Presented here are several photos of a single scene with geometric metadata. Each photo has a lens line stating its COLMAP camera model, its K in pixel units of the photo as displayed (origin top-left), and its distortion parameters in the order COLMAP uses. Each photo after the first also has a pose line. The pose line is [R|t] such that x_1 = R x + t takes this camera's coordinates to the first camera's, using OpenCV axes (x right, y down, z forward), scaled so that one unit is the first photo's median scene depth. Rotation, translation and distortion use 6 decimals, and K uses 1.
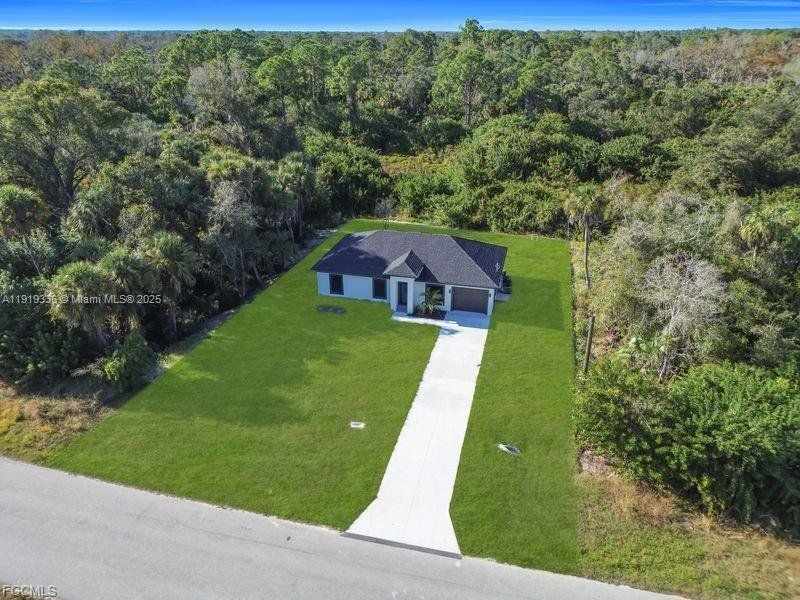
lens RADIAL K [[603.5, 0, 397.4], [0, 603.5, 301.5], [0, 0, 1]] dist [0.043092, -0.030283]
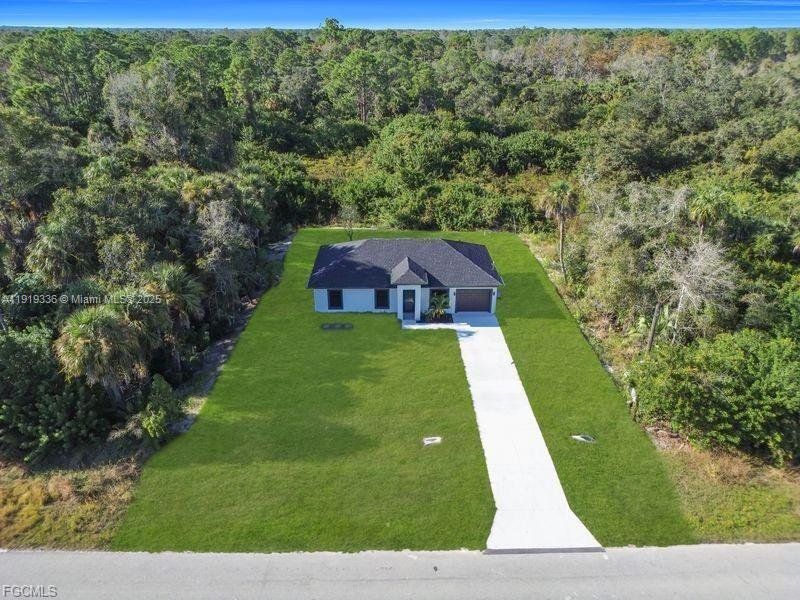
lens RADIAL K [[603.5, 0, 403.3], [0, 603.5, 299.2], [0, 0, 1]] dist [0.043092, -0.030283]
pose [[0.960676, -0.111380, 0.254354, -0.264481], [0.111094, 0.993688, 0.015534, -0.034824], [-0.254479, 0.013334, 0.966986, 0.045845]]
